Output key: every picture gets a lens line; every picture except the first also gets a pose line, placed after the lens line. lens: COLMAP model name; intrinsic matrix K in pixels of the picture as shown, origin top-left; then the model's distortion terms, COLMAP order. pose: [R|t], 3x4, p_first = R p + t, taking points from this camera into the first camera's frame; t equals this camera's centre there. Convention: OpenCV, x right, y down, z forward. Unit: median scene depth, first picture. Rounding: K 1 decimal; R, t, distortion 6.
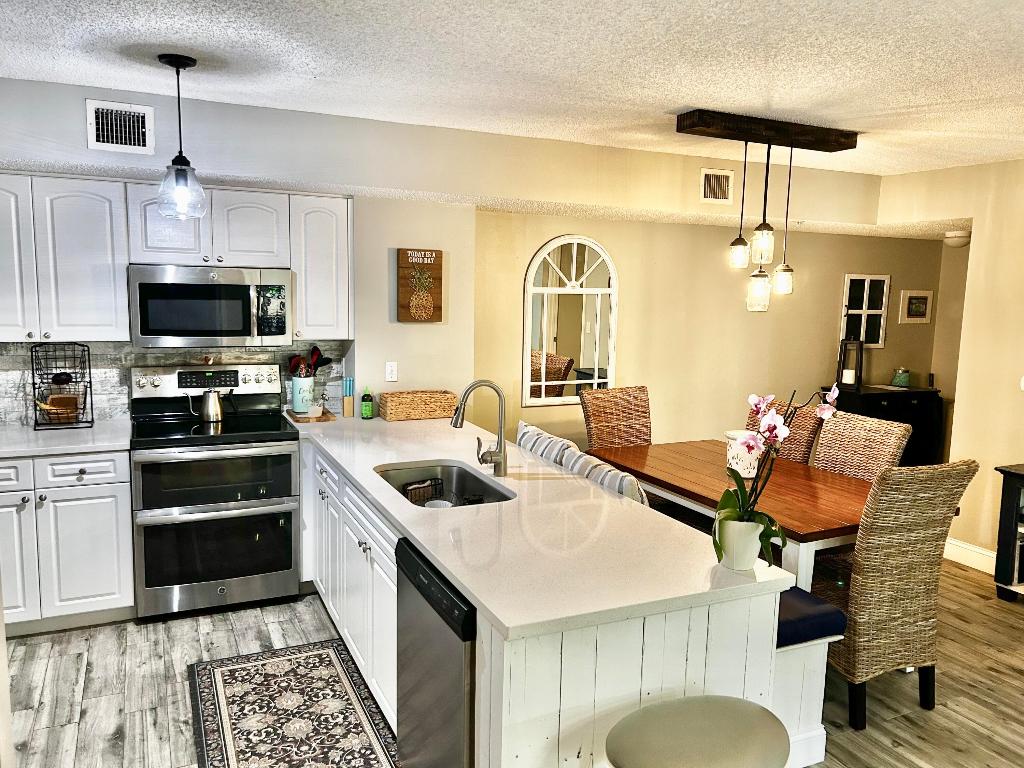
lens RADIAL K [[771.7, 0, 518.3], [0, 771.7, 382.8], [0, 0, 1]] dist [0.055717, -0.065042]
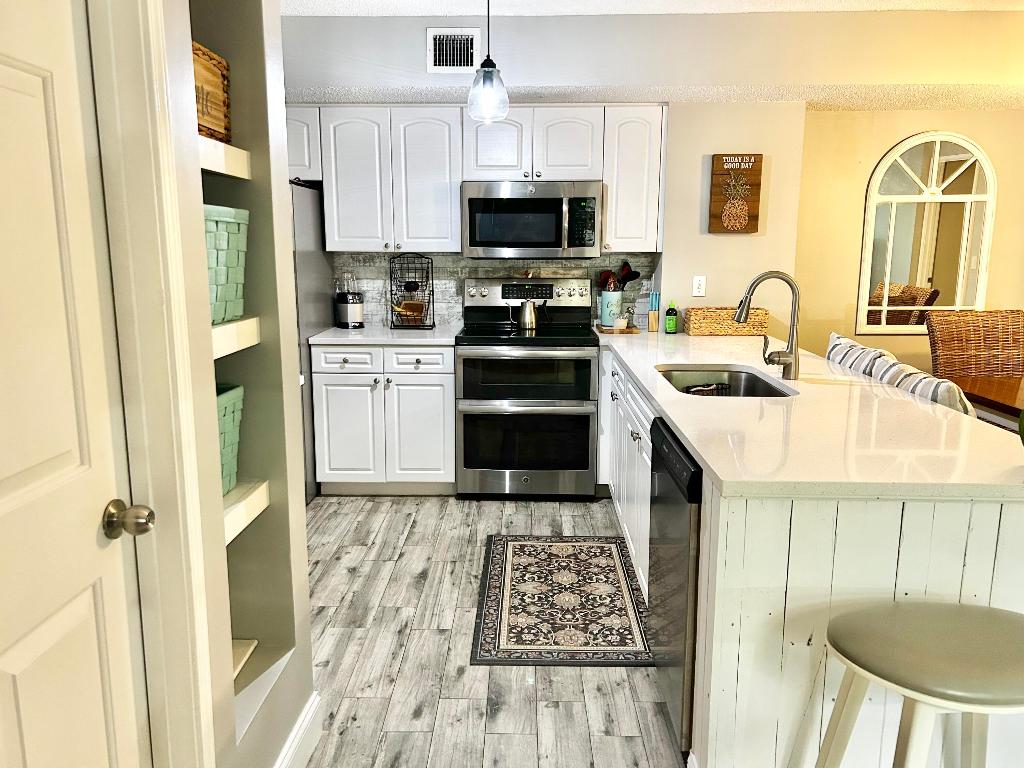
lens RADIAL K [[771.7, 0, 506.6], [0, 771.7, 384.4], [0, 0, 1]] dist [0.055717, -0.065042]
pose [[0.890204, 0.059620, -0.451643, 0.078590], [-0.037515, 0.997626, 0.057749, 0.073175], [0.454014, -0.034465, 0.890328, 0.029638]]
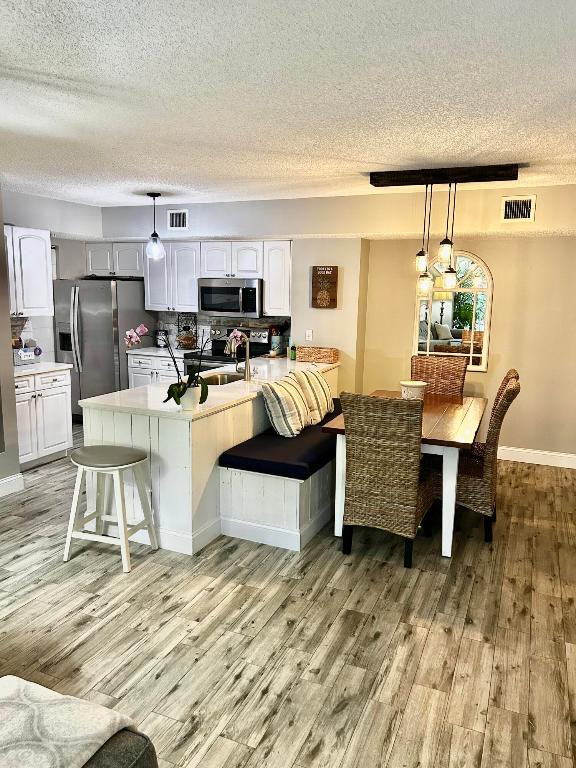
lens RADIAL K [[578.8, 0, 290.3], [0, 578.8, 389.3], [0, 0, 1]] dist [0.055717, -0.065042]
pose [[0.659784, 0.119672, -0.741865, 0.989488], [-0.096586, 0.992554, 0.074212, 0.018070], [0.745223, 0.022689, 0.666430, 0.076947]]
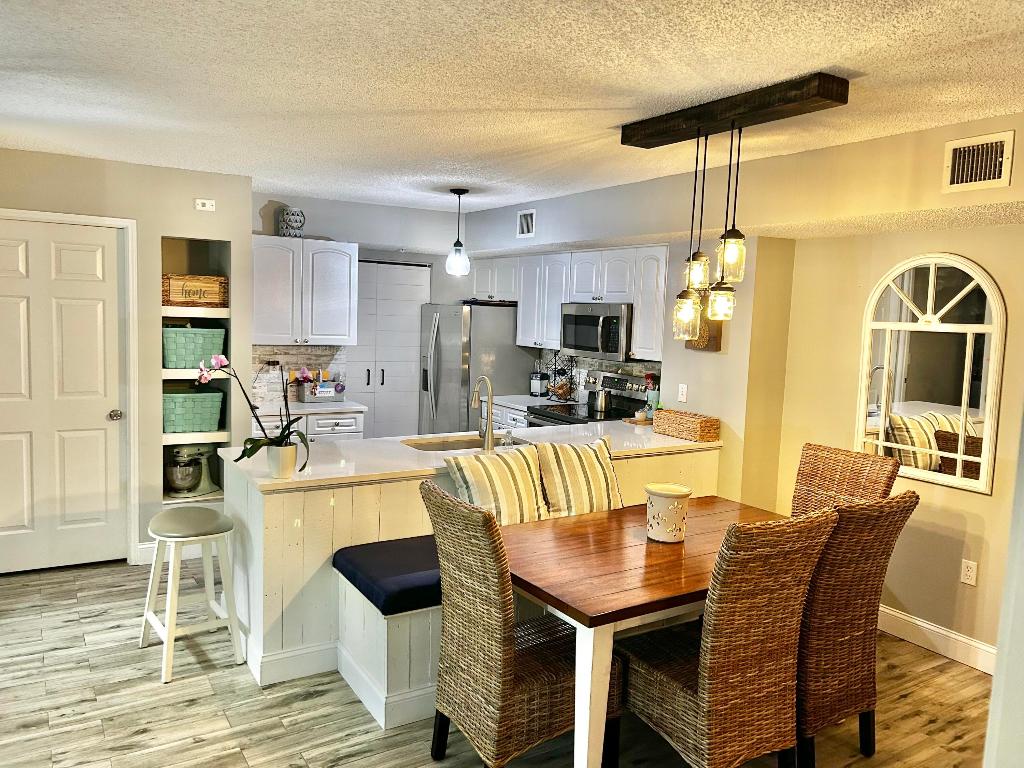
lens RADIAL K [[771.7, 0, 516.0], [0, 771.7, 383.6], [0, 0, 1]] dist [0.055717, -0.065042]
pose [[0.114285, 0.079015, -0.990301, 1.103559], [-0.155247, 0.986006, 0.060757, -0.069579], [0.981243, 0.146797, 0.124953, 0.736894]]
